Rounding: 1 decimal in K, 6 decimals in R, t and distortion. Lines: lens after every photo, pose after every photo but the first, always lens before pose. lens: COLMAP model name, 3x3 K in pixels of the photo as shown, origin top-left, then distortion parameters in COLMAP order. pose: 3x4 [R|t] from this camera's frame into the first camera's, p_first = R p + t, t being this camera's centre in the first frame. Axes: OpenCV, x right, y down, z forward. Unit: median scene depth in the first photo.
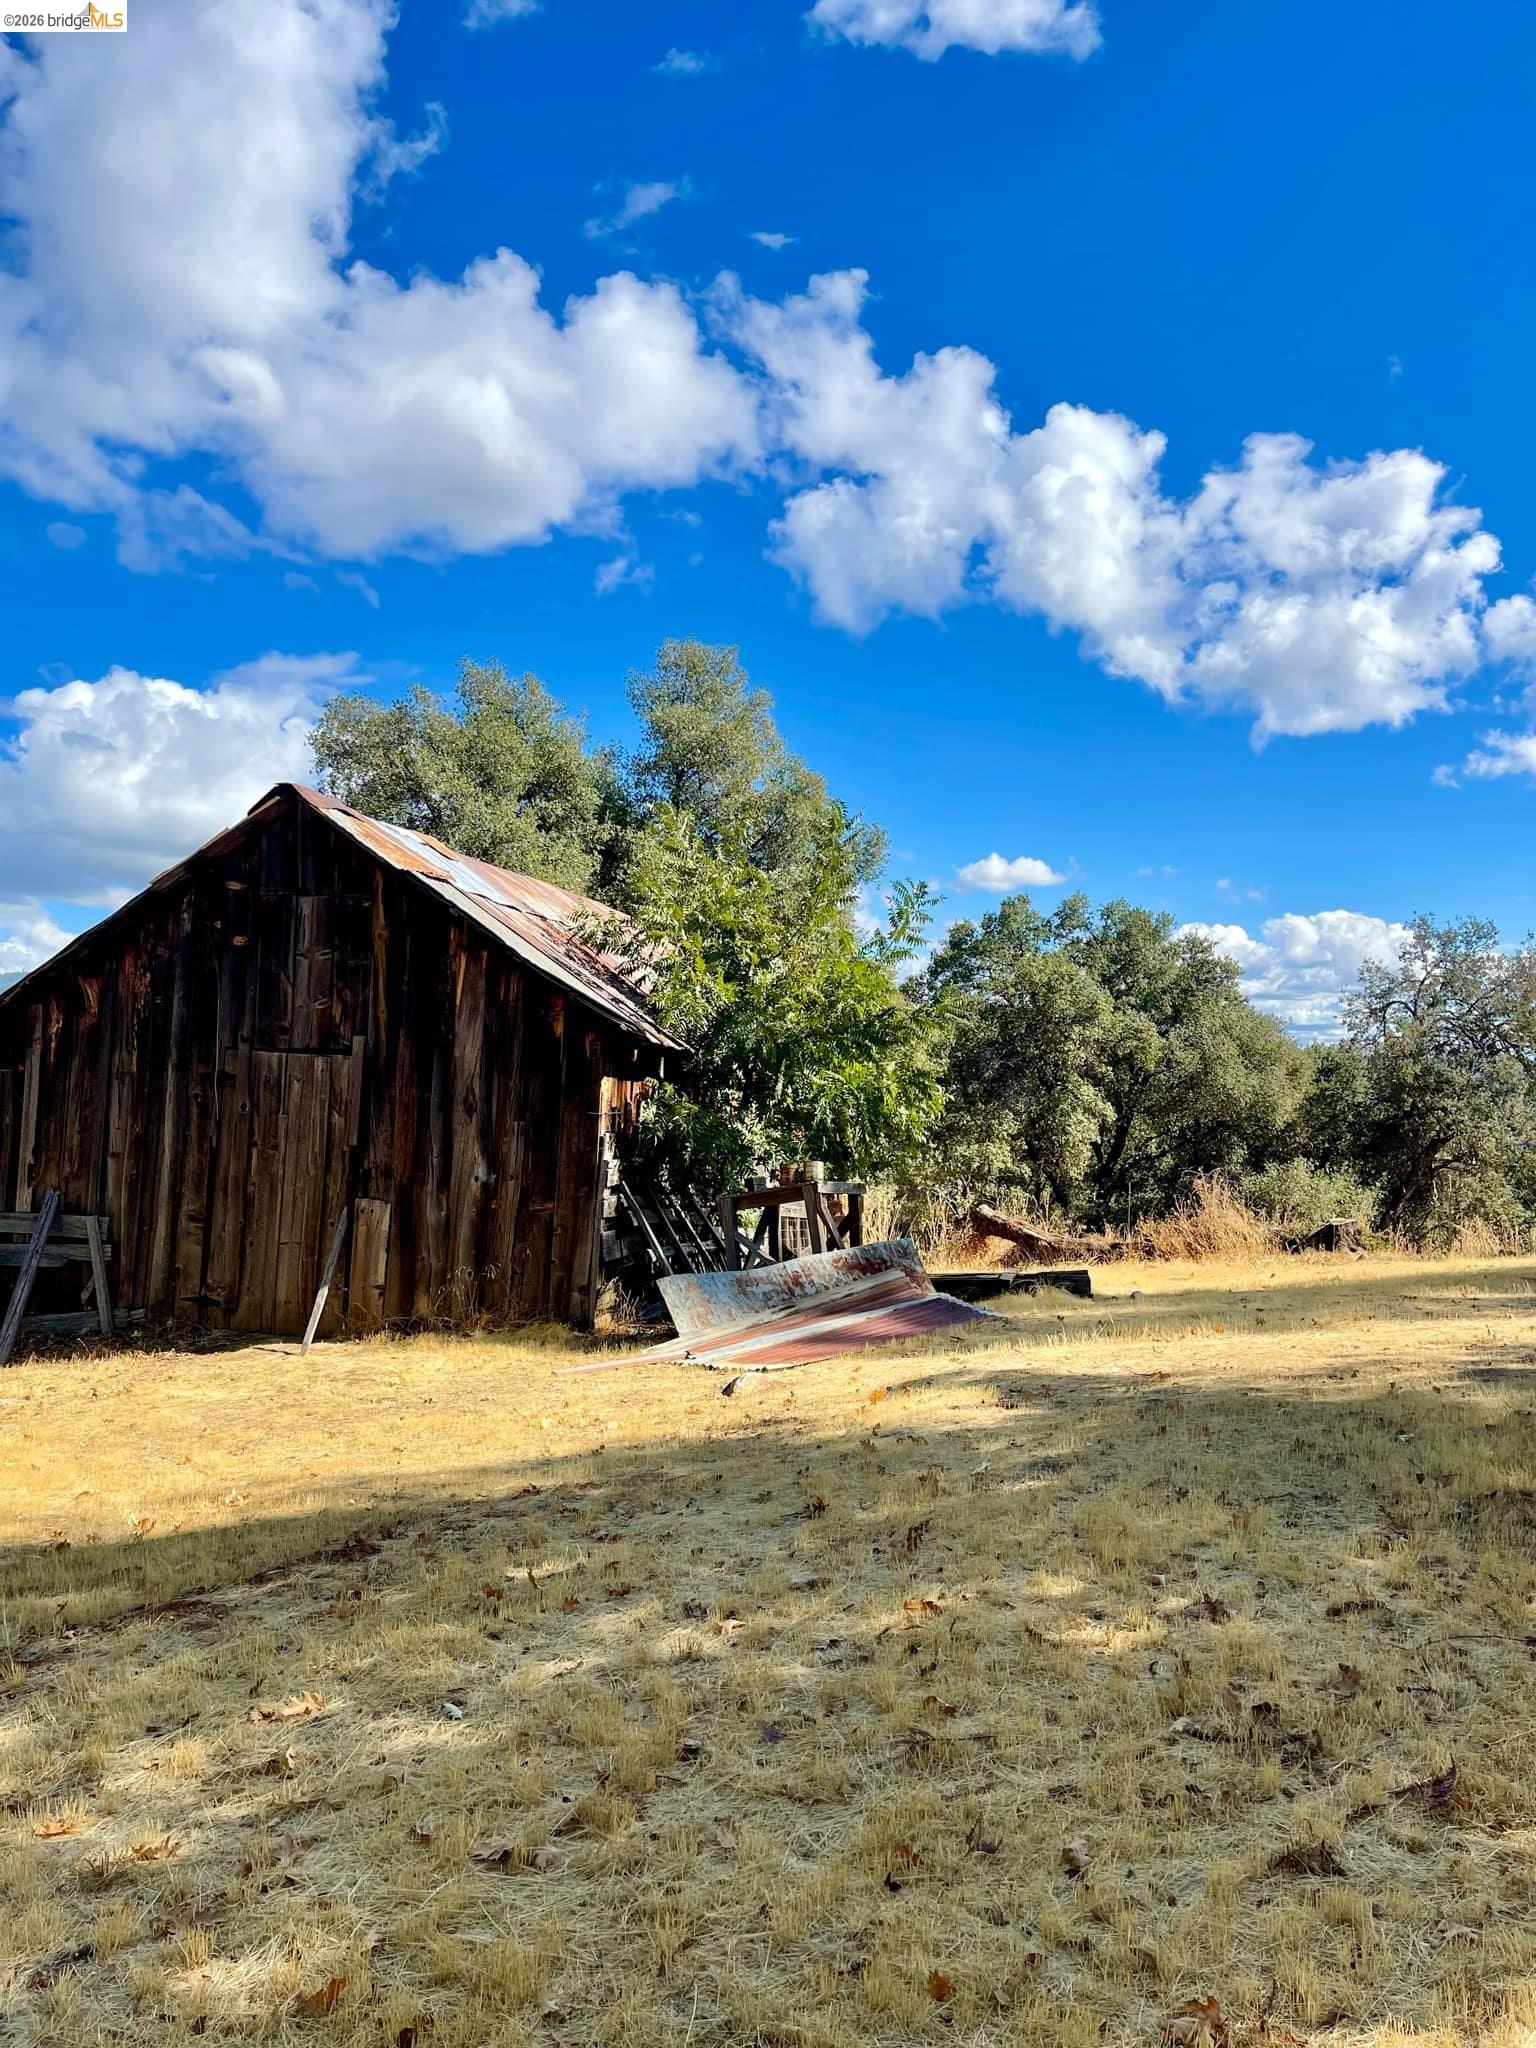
lens RADIAL K [[1534.5, 0, 763.2], [0, 1534.5, 1013.4], [0, 0, 1]] dist [0.086126, -0.111597]
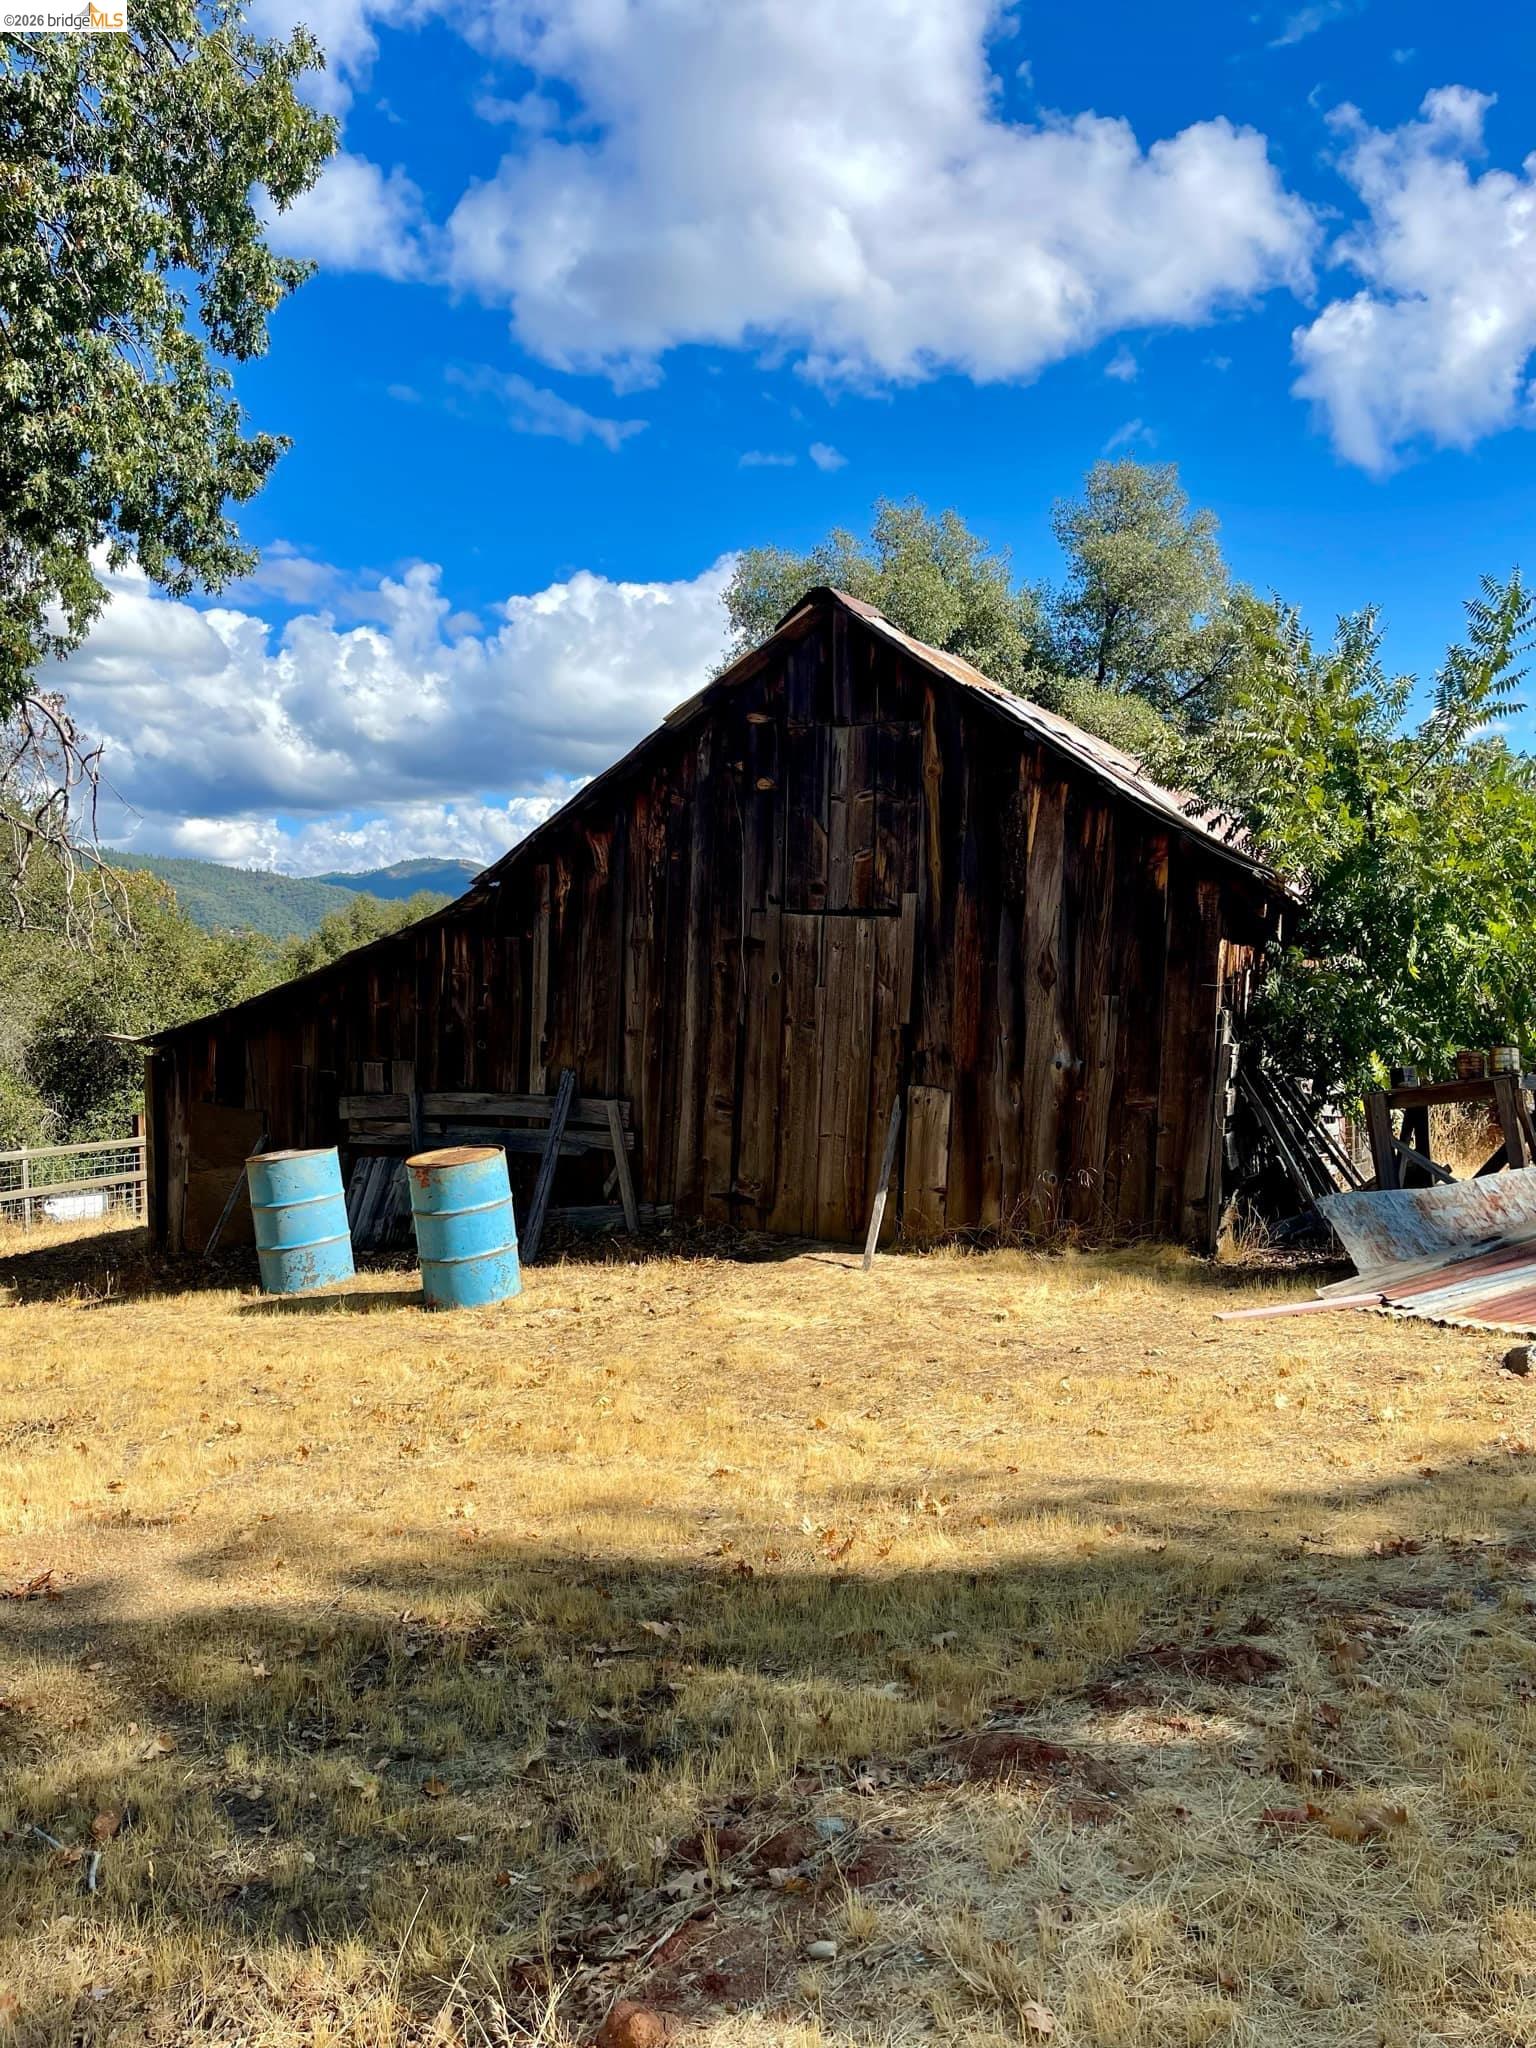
lens RADIAL K [[1534.5, 0, 783.2], [0, 1534.5, 1018.4], [0, 0, 1]] dist [0.086126, -0.111597]
pose [[0.975745, 0.001933, -0.218903, -0.144982], [0.016733, 0.996377, 0.083385, 0.011614], [0.218271, -0.085025, 0.972177, 0.169095]]
